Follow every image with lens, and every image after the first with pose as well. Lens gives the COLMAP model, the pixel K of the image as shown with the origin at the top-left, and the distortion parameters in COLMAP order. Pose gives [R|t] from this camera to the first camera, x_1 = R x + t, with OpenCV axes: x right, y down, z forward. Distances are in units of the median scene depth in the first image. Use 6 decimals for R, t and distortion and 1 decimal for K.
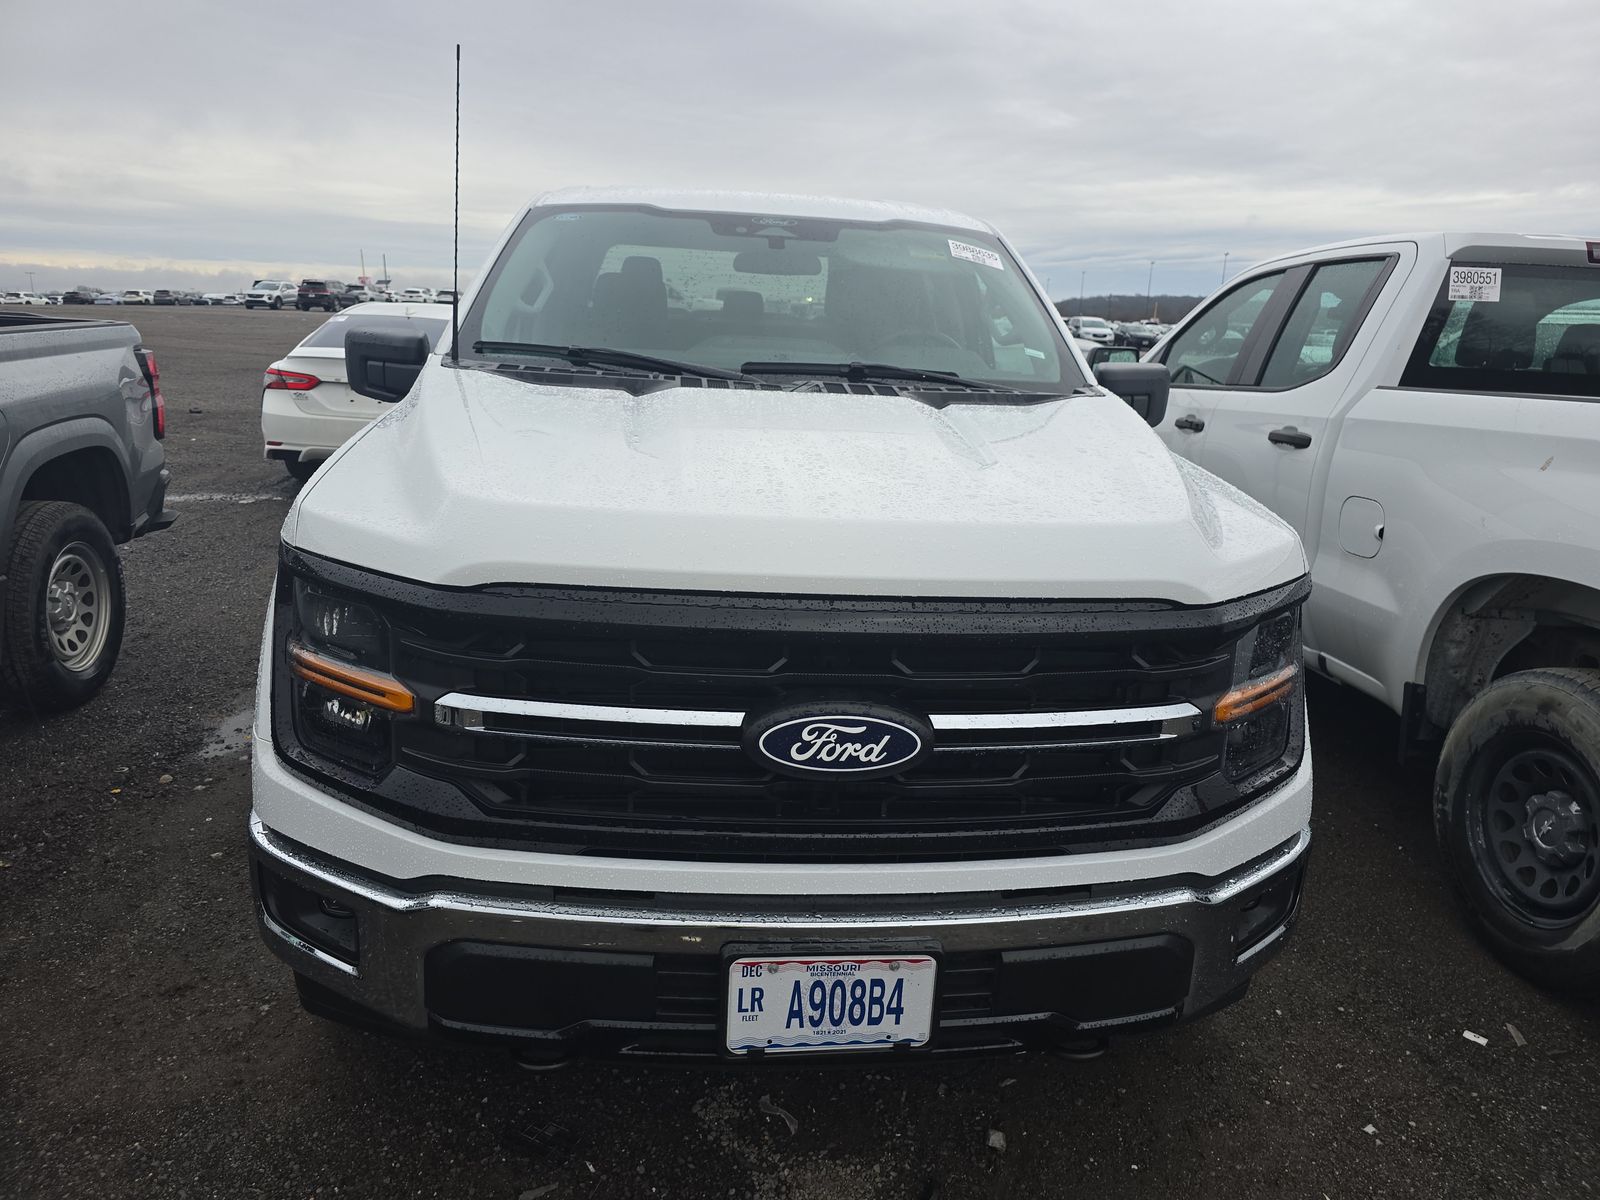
lens RADIAL K [[1076.6, 0, 802.5], [0, 1076.6, 599.3], [0, 0, 1]] dist [0.039175, -0.027155]
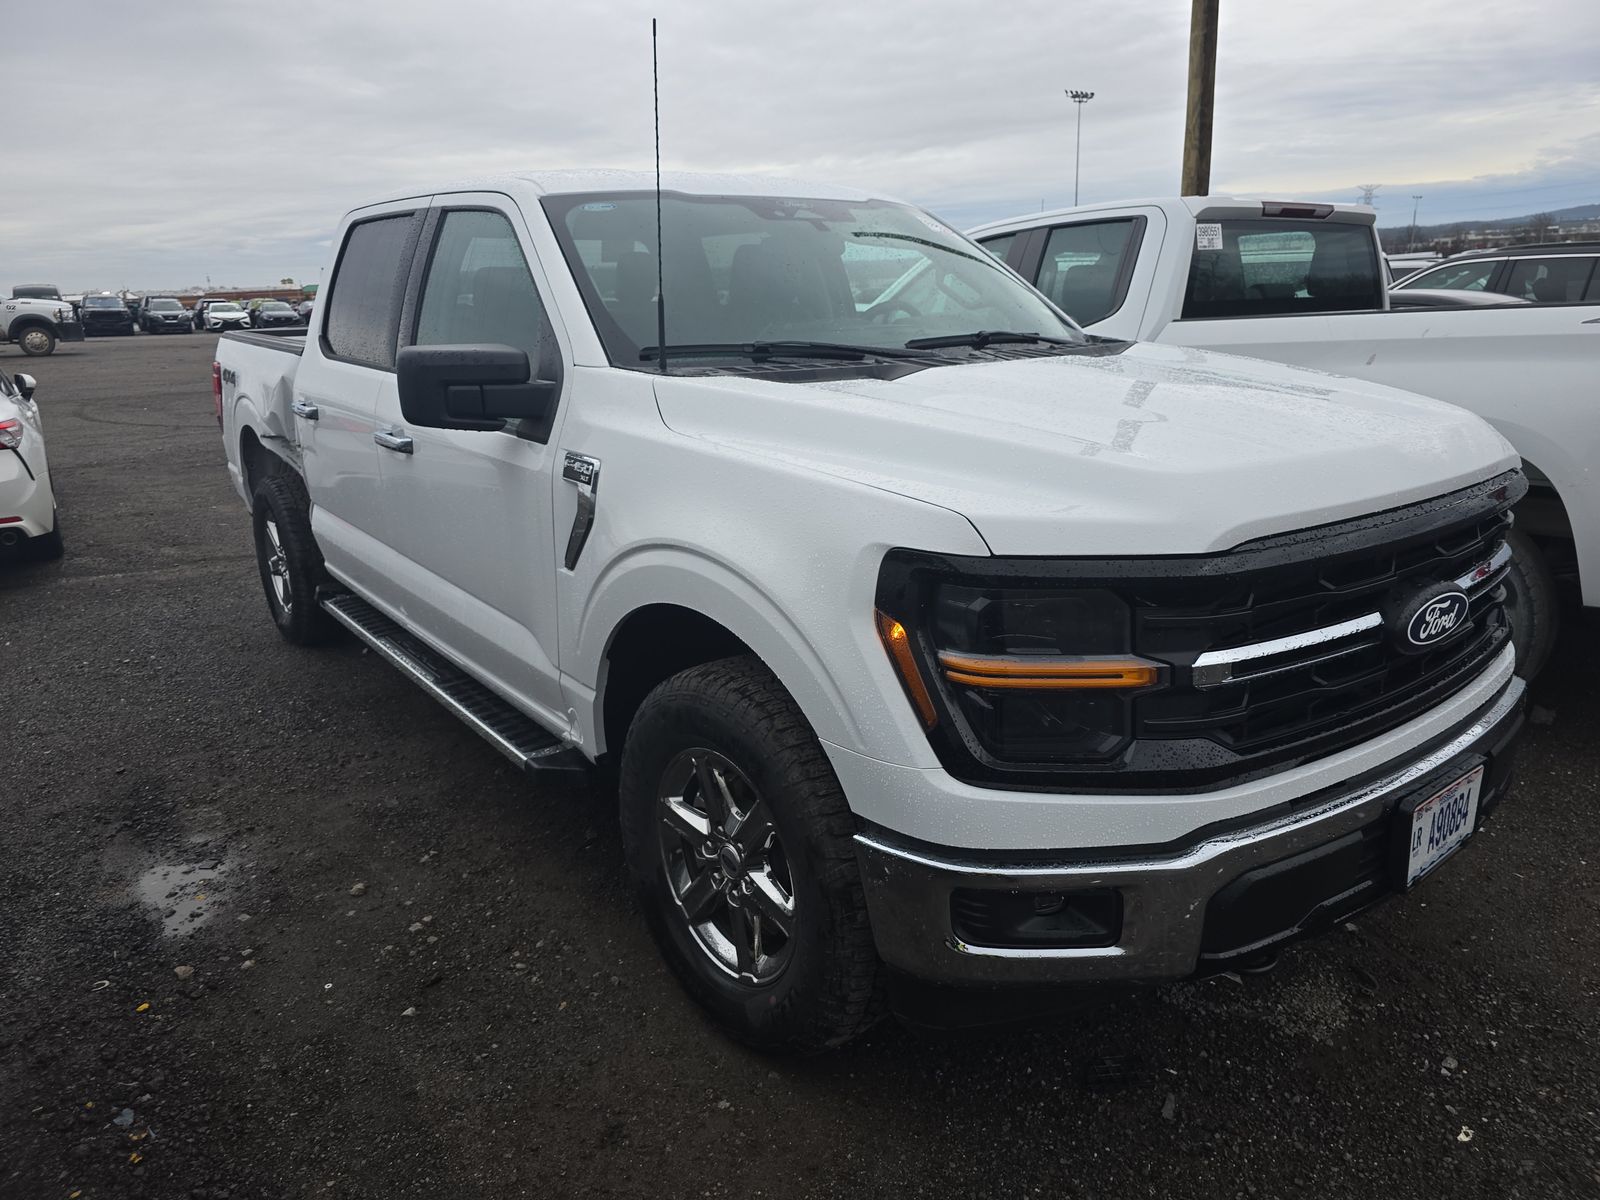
lens RADIAL K [[1076.6, 0, 804.3], [0, 1076.6, 601.2], [0, 0, 1]] dist [0.039175, -0.027155]
pose [[0.845090, -0.211686, 0.490929, -0.930155], [0.200532, 0.976737, 0.075966, -0.098811], [-0.495590, 0.034249, 0.867881, 0.209282]]
